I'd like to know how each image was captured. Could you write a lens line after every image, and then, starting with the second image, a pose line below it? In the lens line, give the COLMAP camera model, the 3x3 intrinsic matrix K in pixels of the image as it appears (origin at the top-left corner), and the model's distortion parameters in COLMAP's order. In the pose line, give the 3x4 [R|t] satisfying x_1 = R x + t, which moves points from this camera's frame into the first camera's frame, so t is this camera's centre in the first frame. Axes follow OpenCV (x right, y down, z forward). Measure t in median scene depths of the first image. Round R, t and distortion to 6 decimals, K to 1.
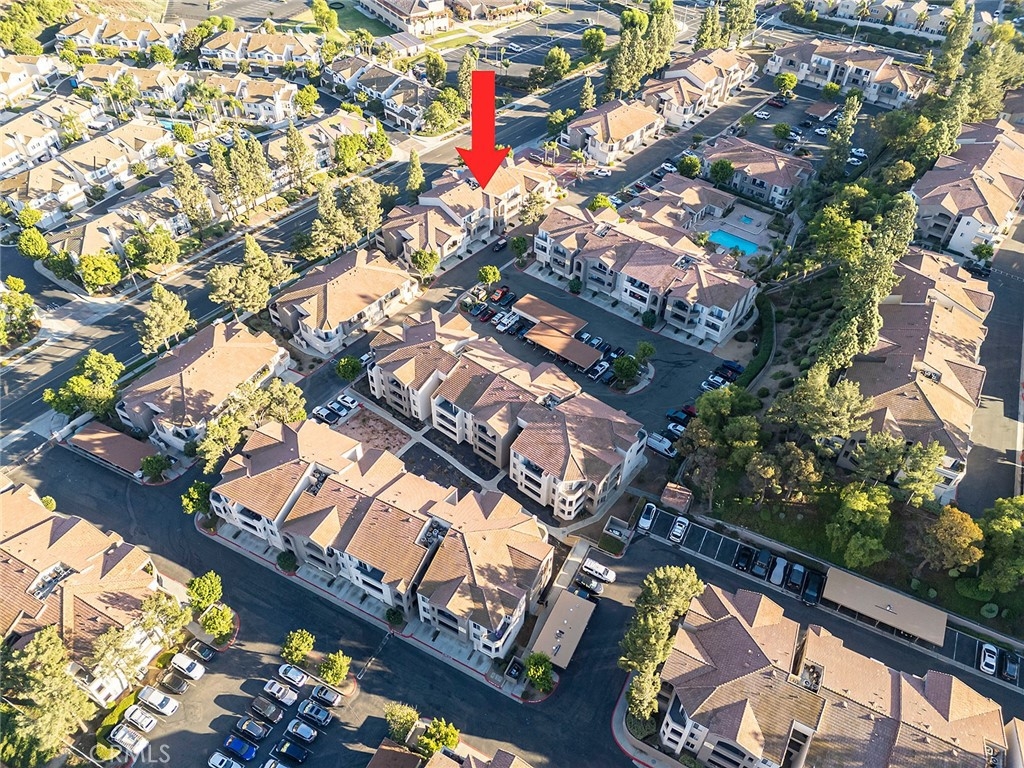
lens RADIAL K [[745.4, 0, 512.0], [0, 745.4, 384.0], [0, 0, 1]] dist [0.082189, -0.081941]
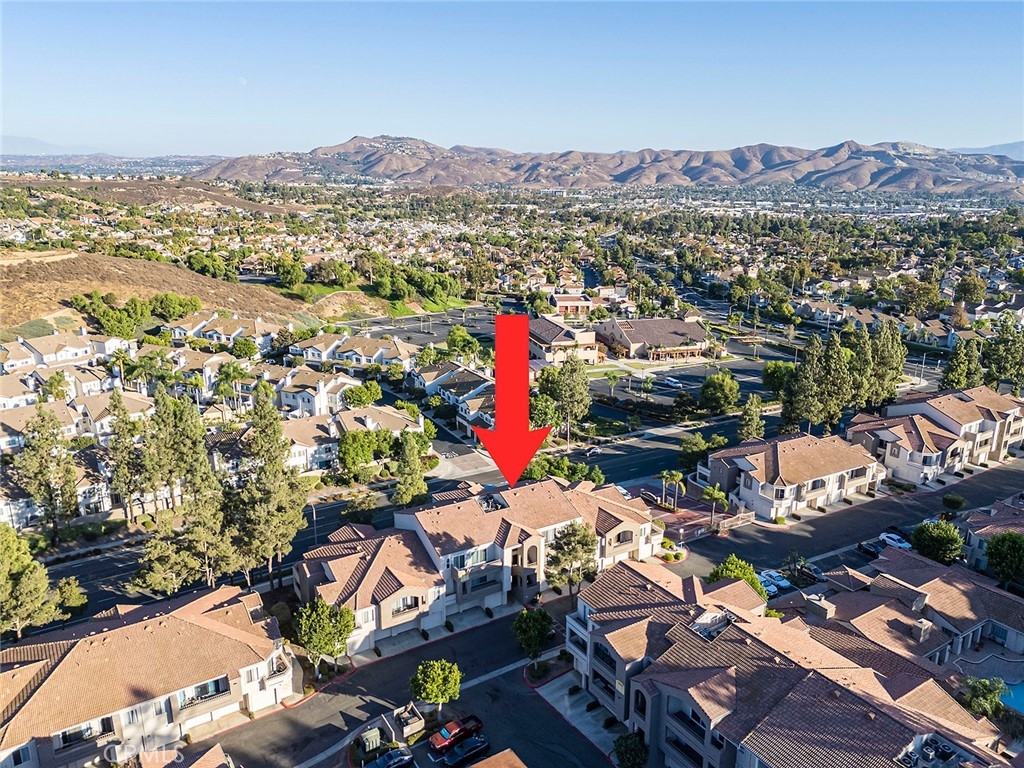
lens RADIAL K [[745.4, 0, 512.0], [0, 745.4, 384.0], [0, 0, 1]] dist [0.082189, -0.081941]
pose [[0.950377, 0.070185, -0.303080, 0.106048], [-0.209520, 0.864547, -0.456792, -0.082629], [0.229967, 0.497626, 0.836351, 0.435201]]
